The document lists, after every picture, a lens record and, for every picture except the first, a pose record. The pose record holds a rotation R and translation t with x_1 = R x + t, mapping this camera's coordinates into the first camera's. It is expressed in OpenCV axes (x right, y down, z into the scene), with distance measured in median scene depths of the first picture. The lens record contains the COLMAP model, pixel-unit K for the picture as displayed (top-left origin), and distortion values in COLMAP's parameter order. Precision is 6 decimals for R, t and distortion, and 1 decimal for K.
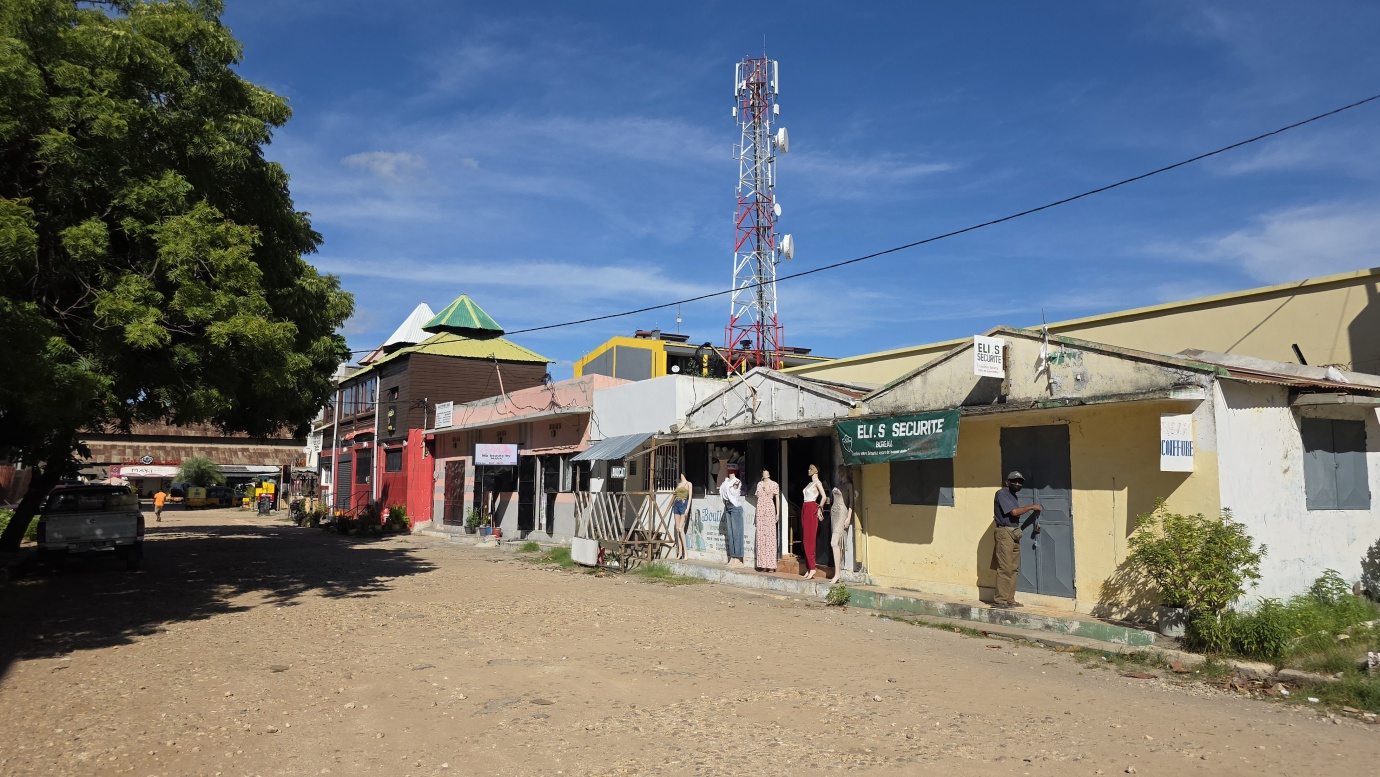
lens RADIAL K [[887.3, 0, 690.0], [0, 887.3, 388.5], [0, 0, 1]] dist [0.009555, -0.023846]
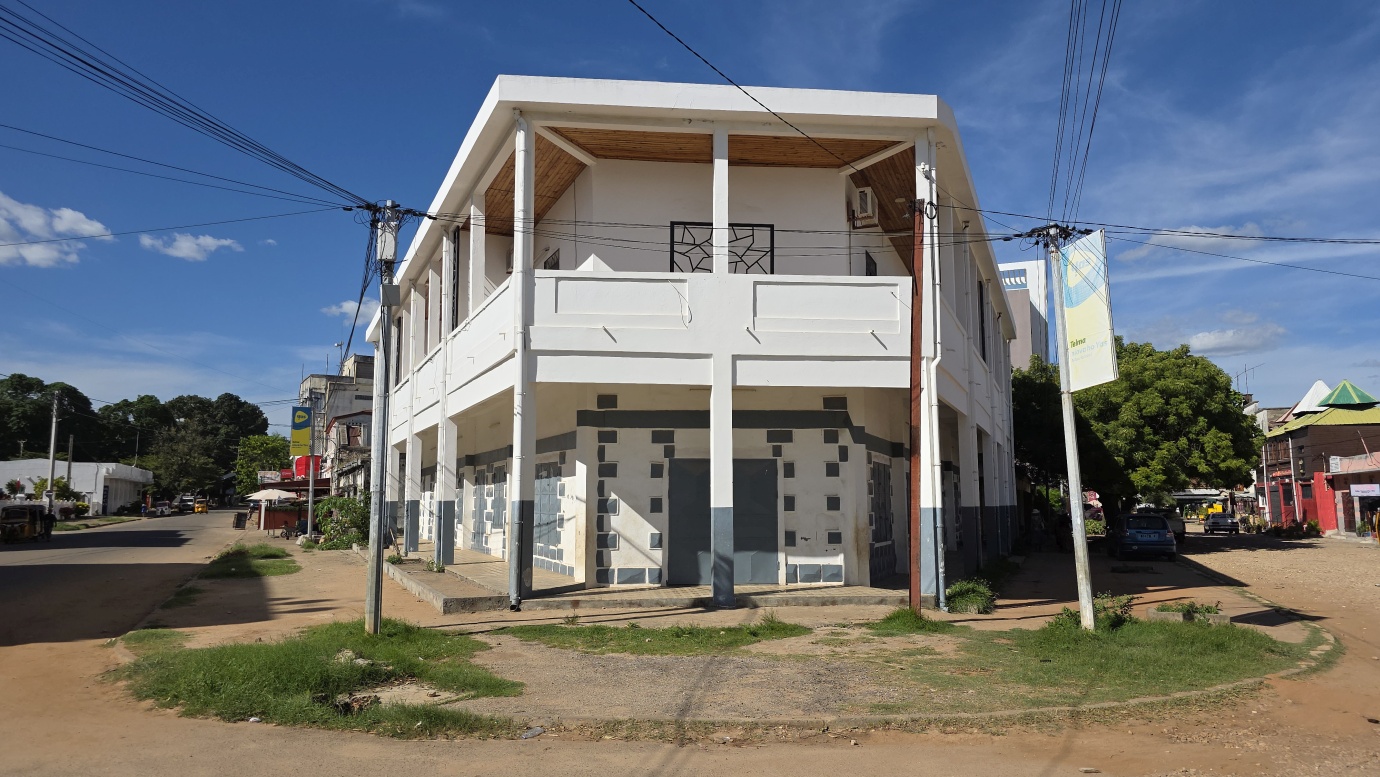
lens RADIAL K [[887.3, 0, 690.0], [0, 887.3, 388.5], [0, 0, 1]] dist [0.009555, -0.023846]
pose [[0.575173, -0.106565, -0.811061, 0.353607], [0.089936, 0.993706, -0.066783, -0.100222], [0.813073, -0.034532, 0.581137, -0.852554]]
